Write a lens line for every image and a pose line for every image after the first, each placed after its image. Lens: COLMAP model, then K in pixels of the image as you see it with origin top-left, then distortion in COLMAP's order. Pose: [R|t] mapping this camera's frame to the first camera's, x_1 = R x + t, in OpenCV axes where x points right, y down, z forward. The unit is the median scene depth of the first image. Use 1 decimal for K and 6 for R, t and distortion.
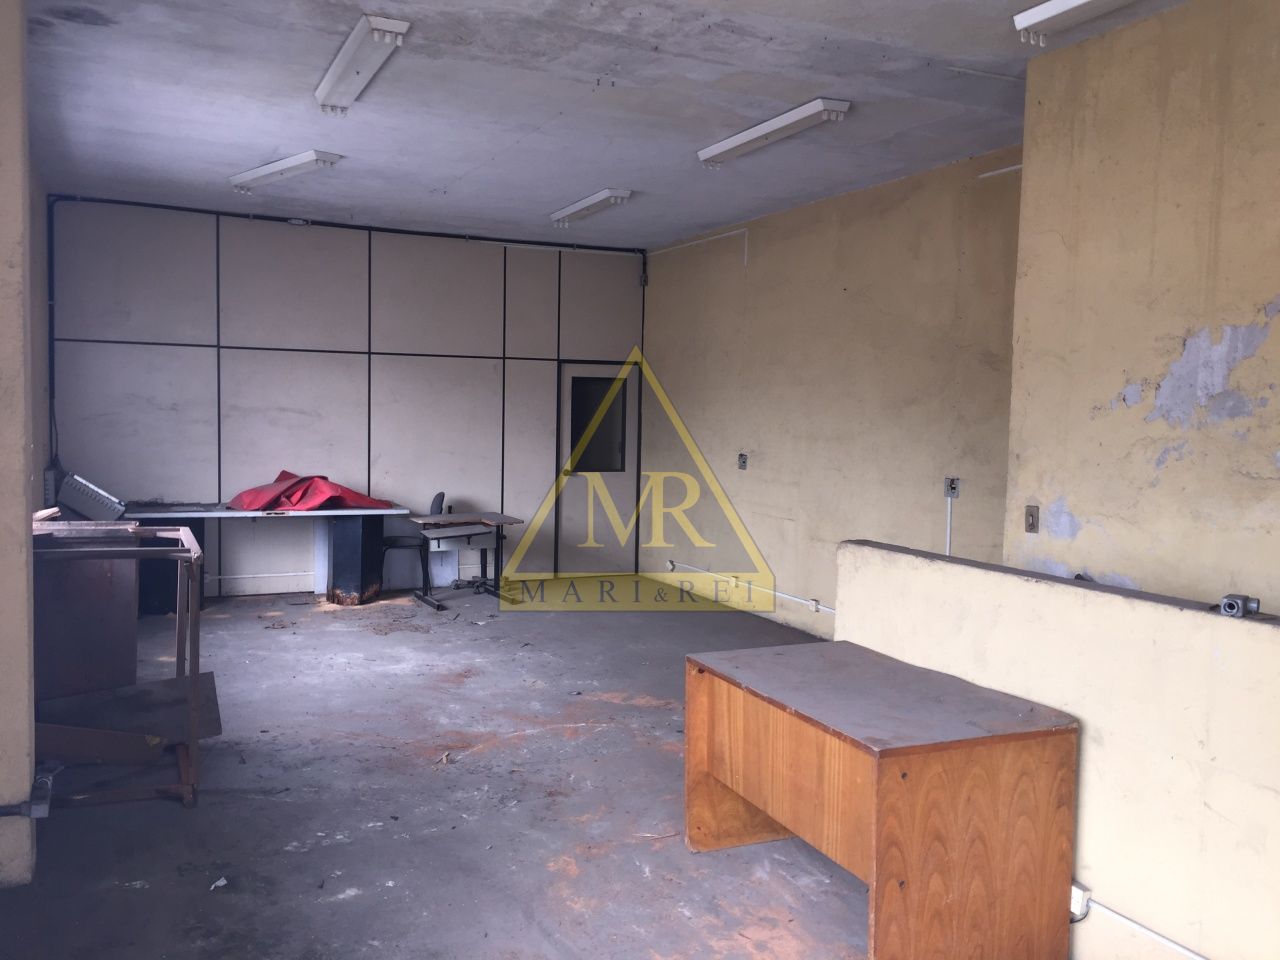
lens RADIAL K [[1084.9, 0, 640.0], [0, 1084.9, 480.0], [0, 0, 1]] dist [0.050298, -0.008597]
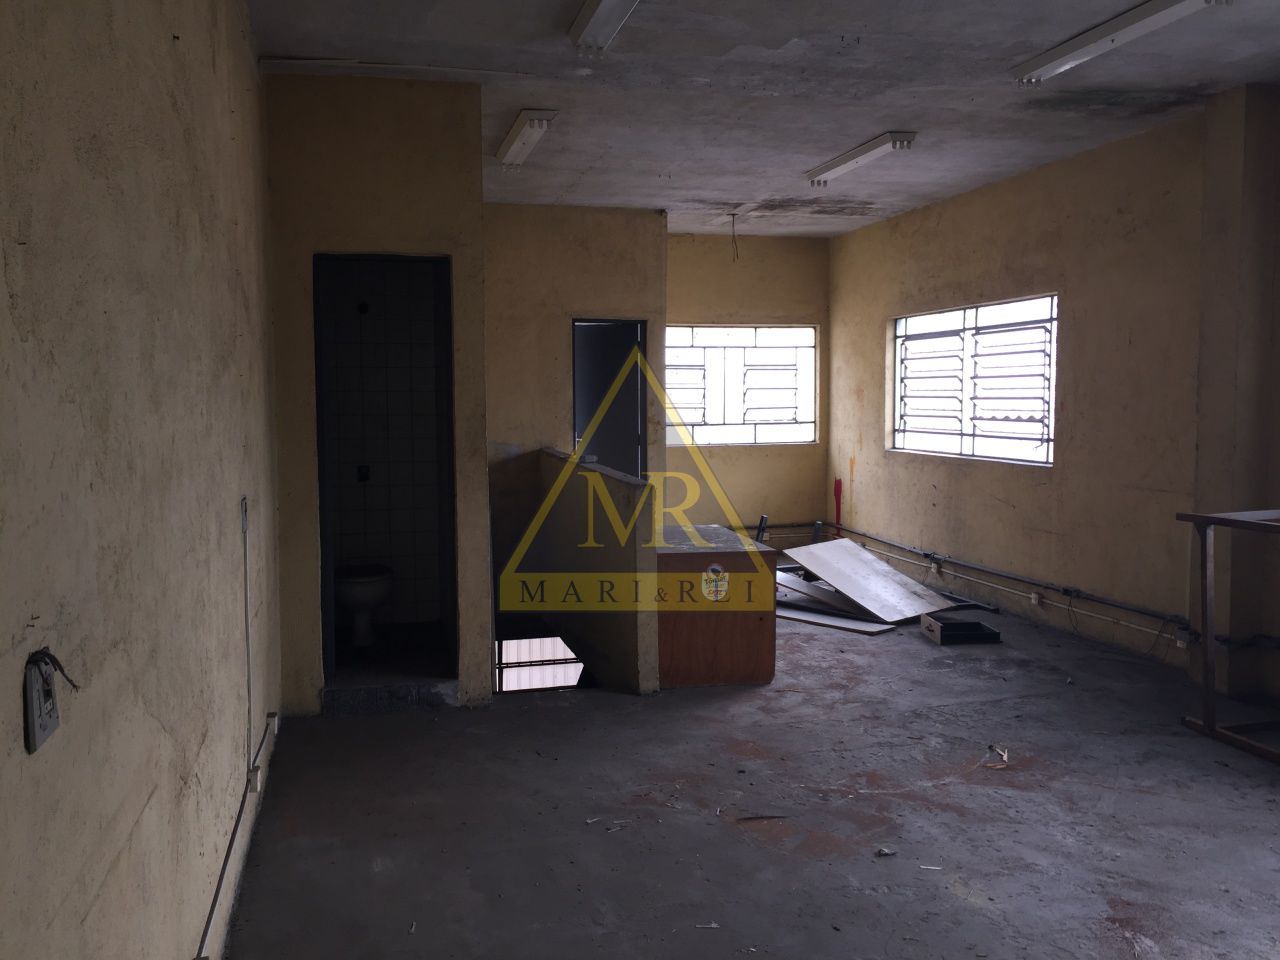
lens RADIAL K [[1084.9, 0, 640.0], [0, 1084.9, 480.0], [0, 0, 1]] dist [0.050298, -0.008597]
pose [[-0.981205, -0.029442, 0.190710, -0.041531], [0.000483, 0.987914, 0.155002, -0.125950], [-0.192968, 0.152181, -0.969332, 1.871753]]
